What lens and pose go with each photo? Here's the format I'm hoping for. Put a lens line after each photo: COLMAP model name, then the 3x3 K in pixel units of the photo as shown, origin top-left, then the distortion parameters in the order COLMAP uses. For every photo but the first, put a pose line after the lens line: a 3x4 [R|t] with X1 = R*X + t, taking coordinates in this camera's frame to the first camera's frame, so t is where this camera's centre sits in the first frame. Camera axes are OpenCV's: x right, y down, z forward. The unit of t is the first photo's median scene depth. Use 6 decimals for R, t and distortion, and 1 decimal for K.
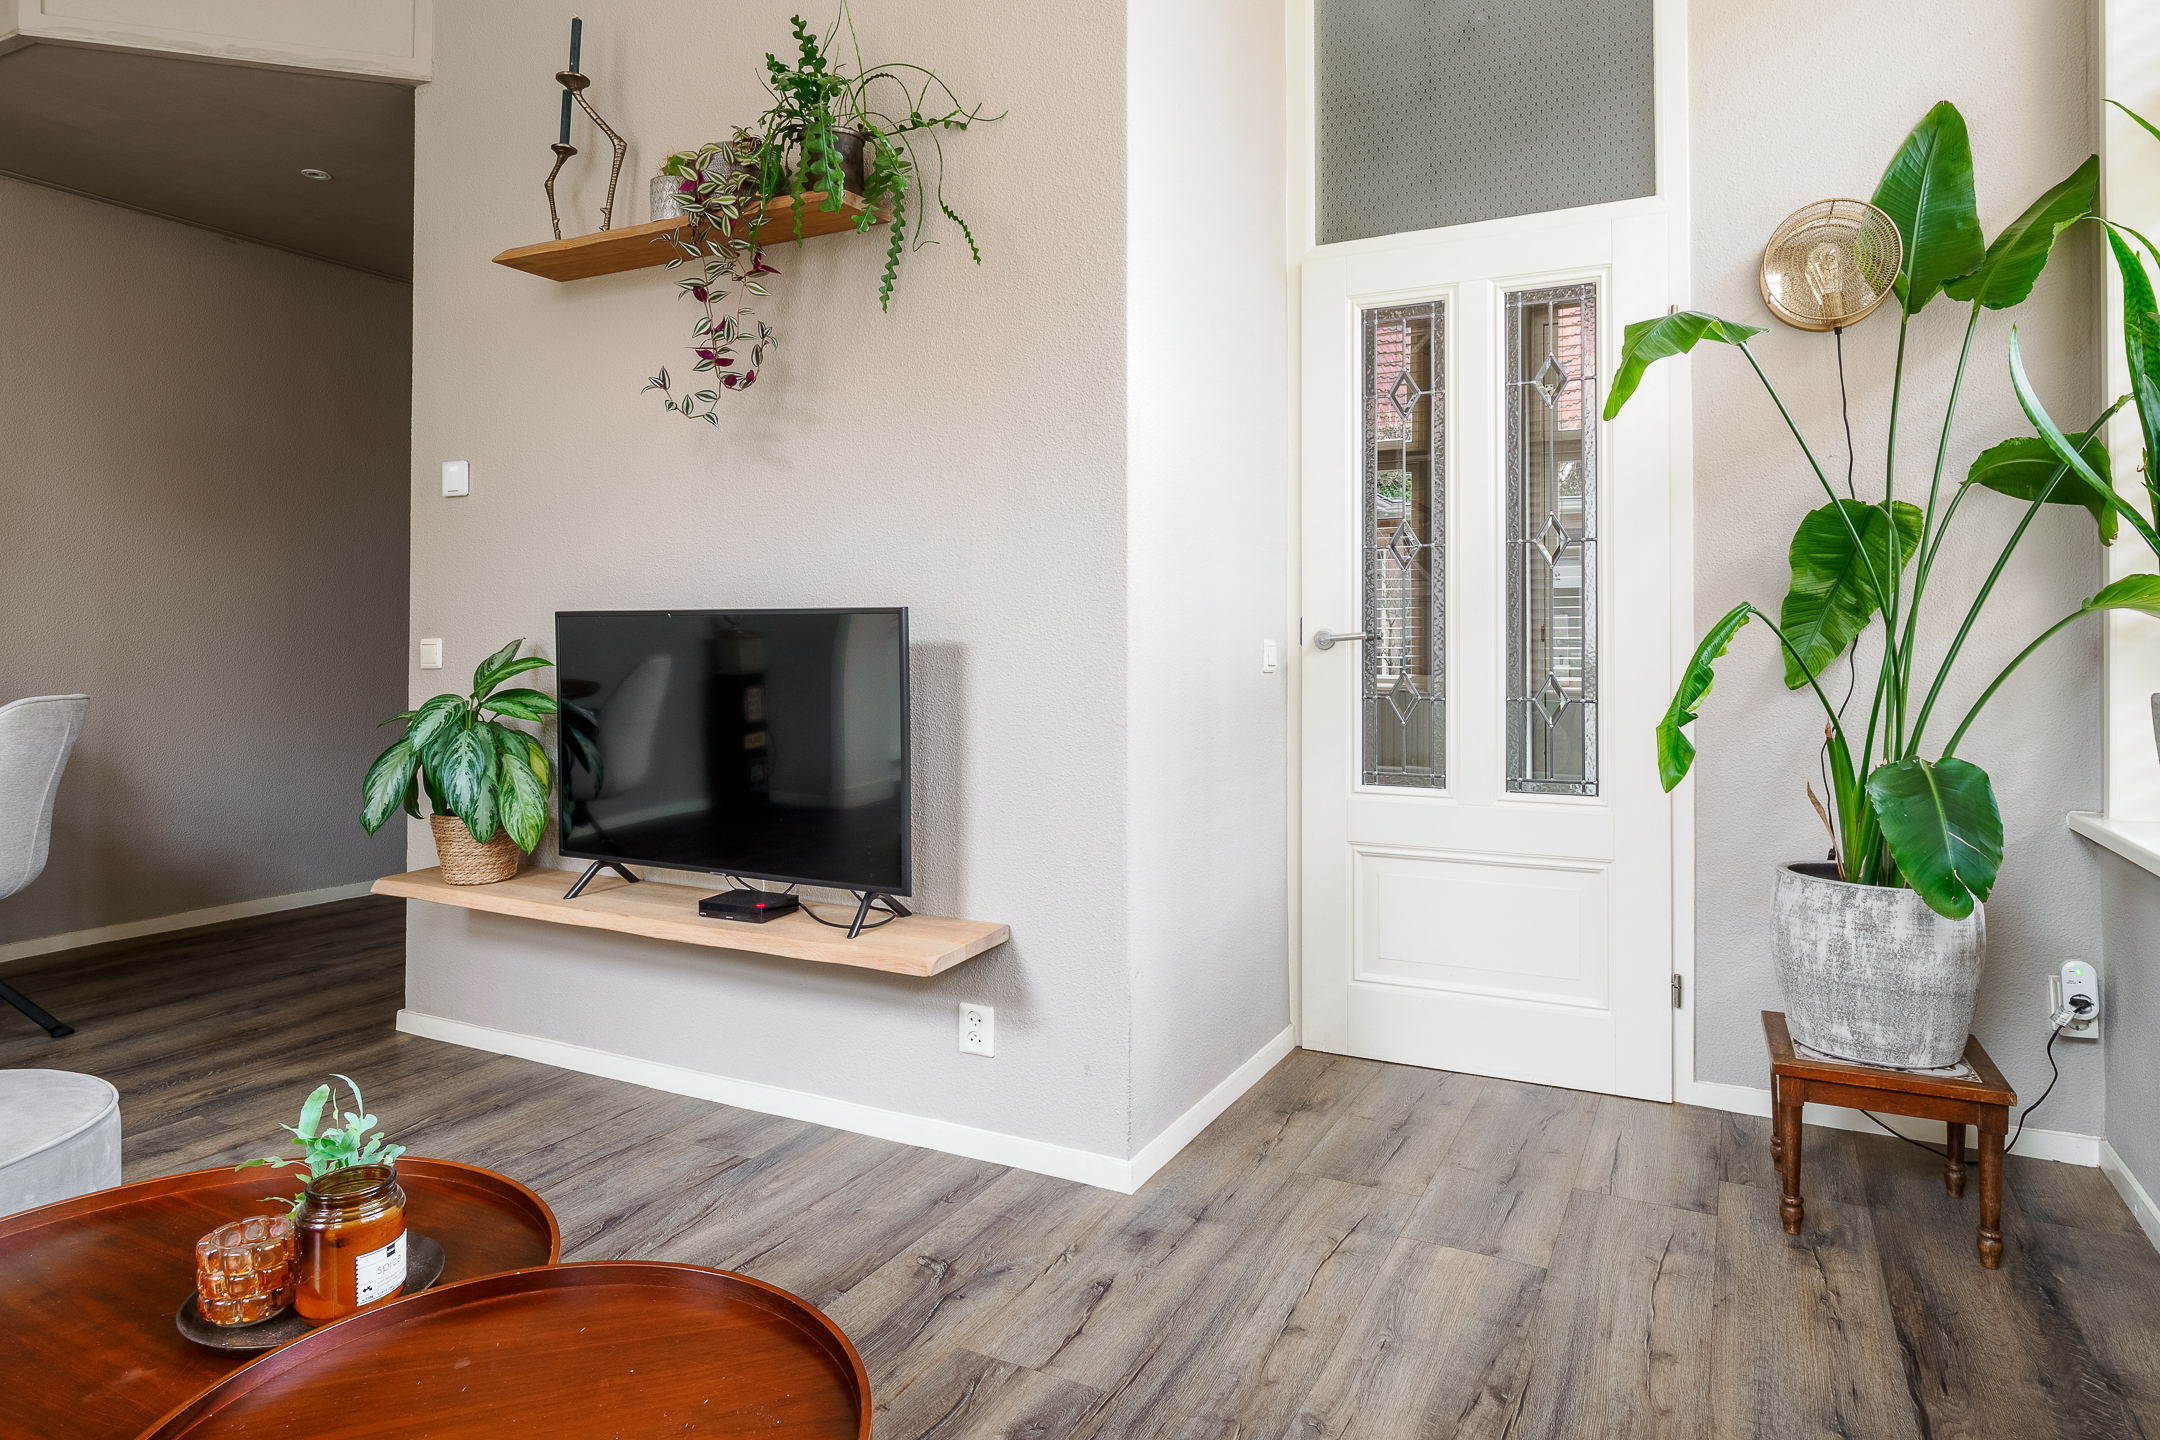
lens RADIAL K [[1275.7, 0, 1080.3], [0, 1275.7, 619.9], [0, 0, 1]] dist [-0.004298, 0.003278]
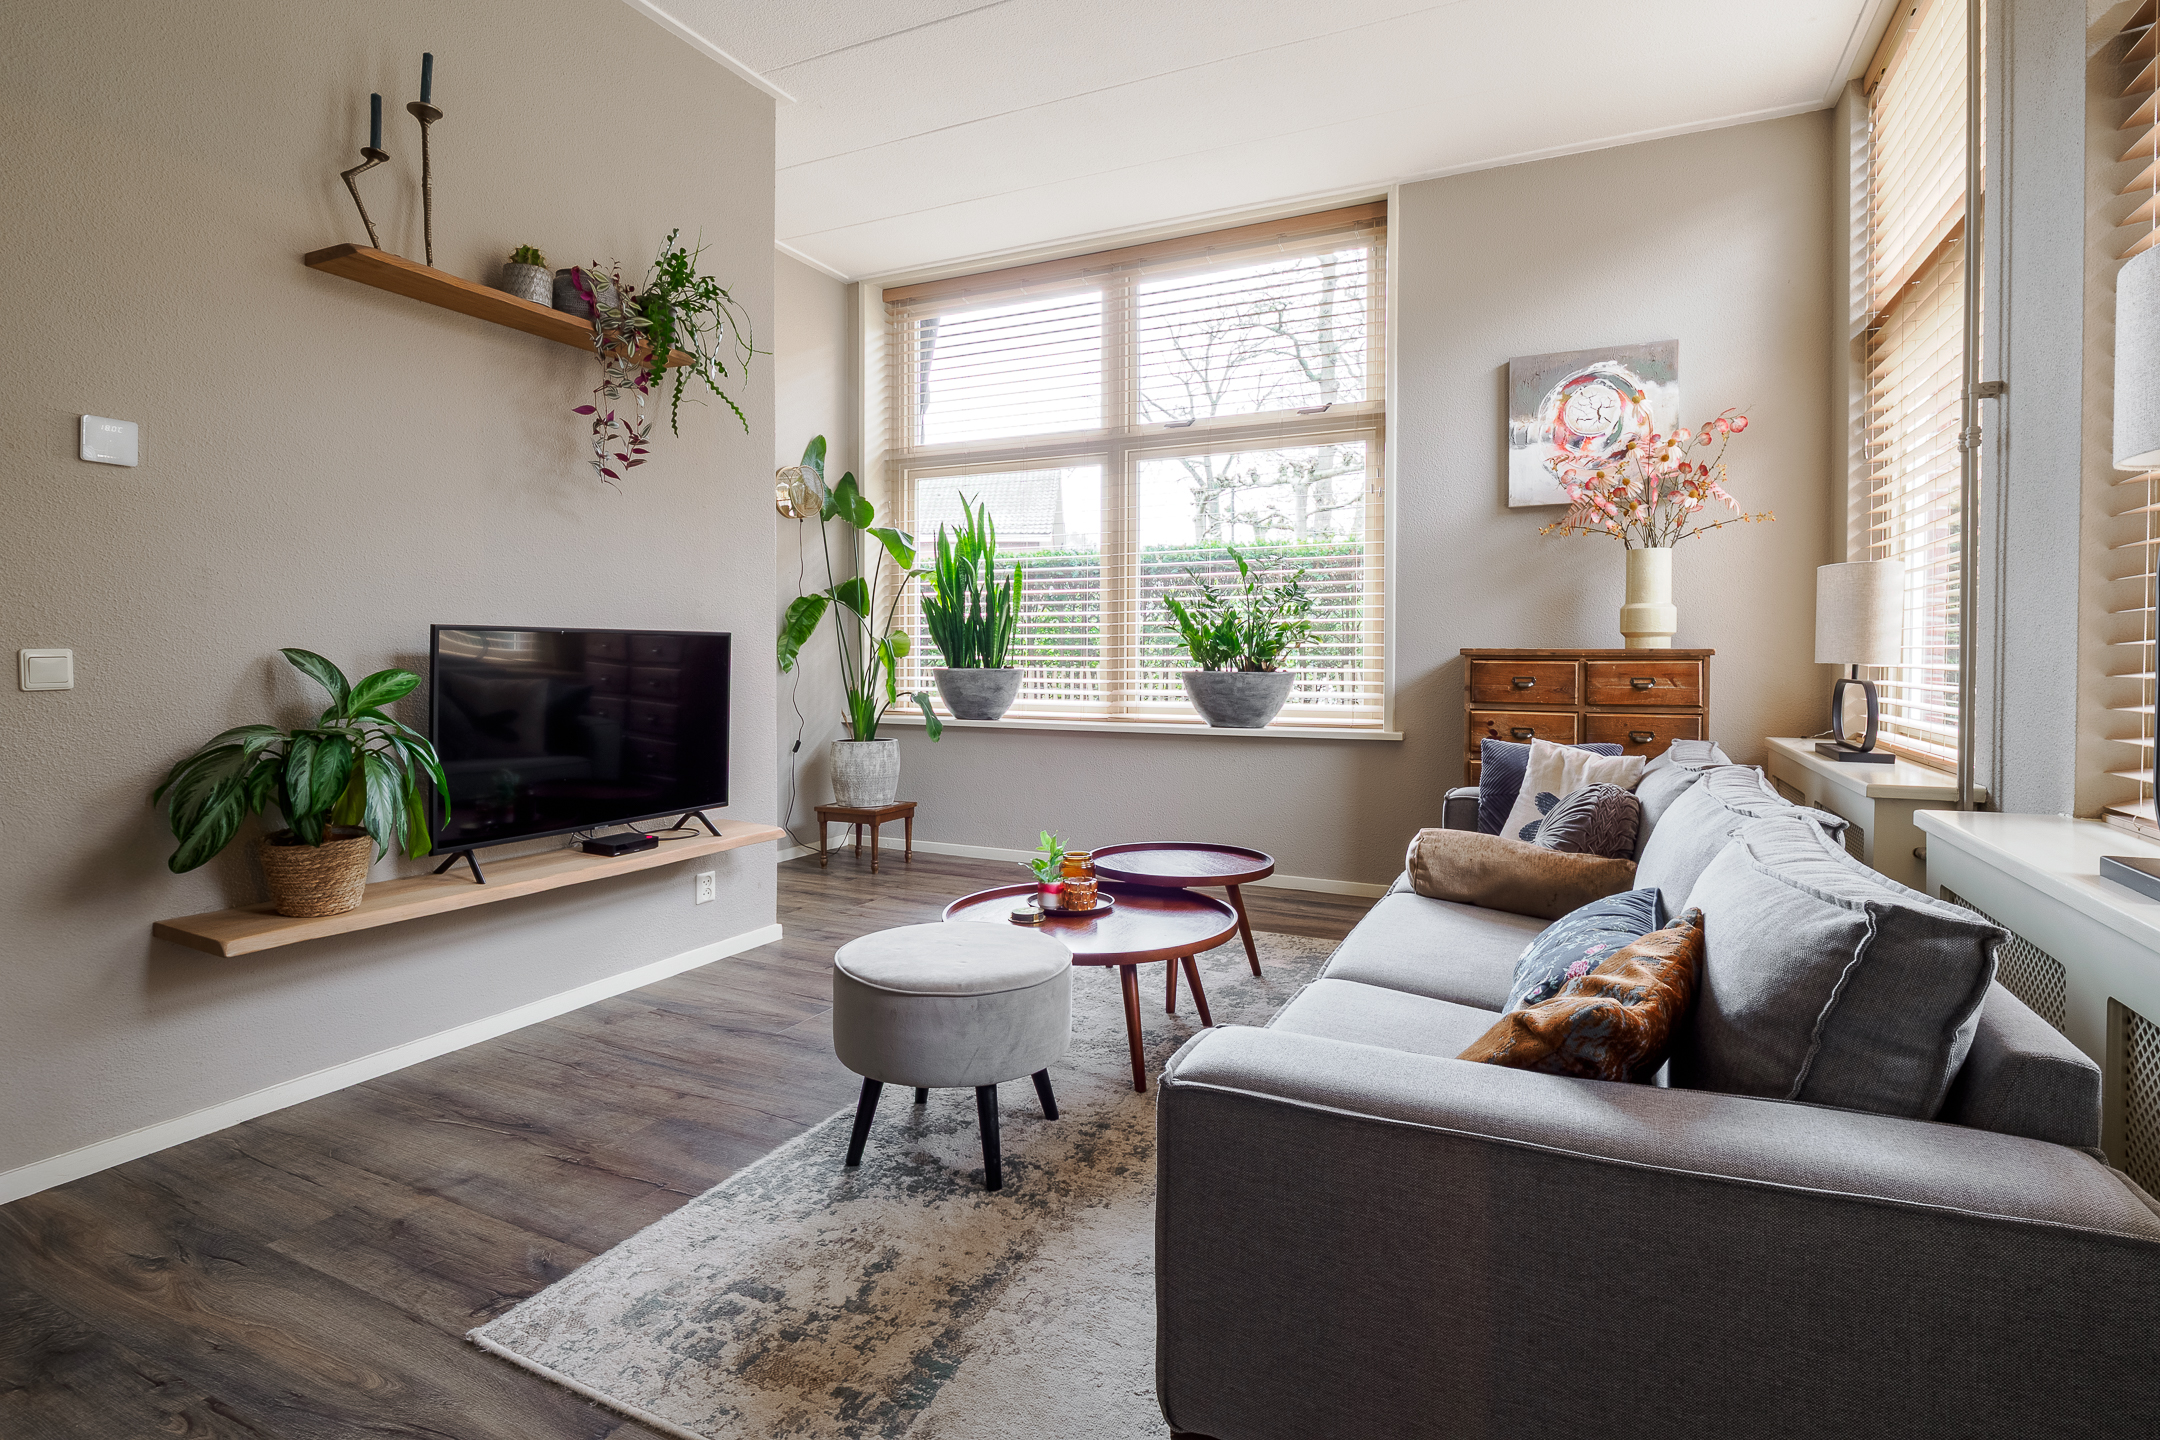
lens RADIAL K [[1088.5, 0, 1079.6], [0, 1088.5, 663.6], [0, 0, 1]] dist [-0.000149, -0.000121]
pose [[-0.024827, -0.011514, 0.999625, -1.472883], [-0.019200, 0.999755, 0.011038, 0.006275], [-0.999507, -0.018919, -0.025042, 0.544918]]
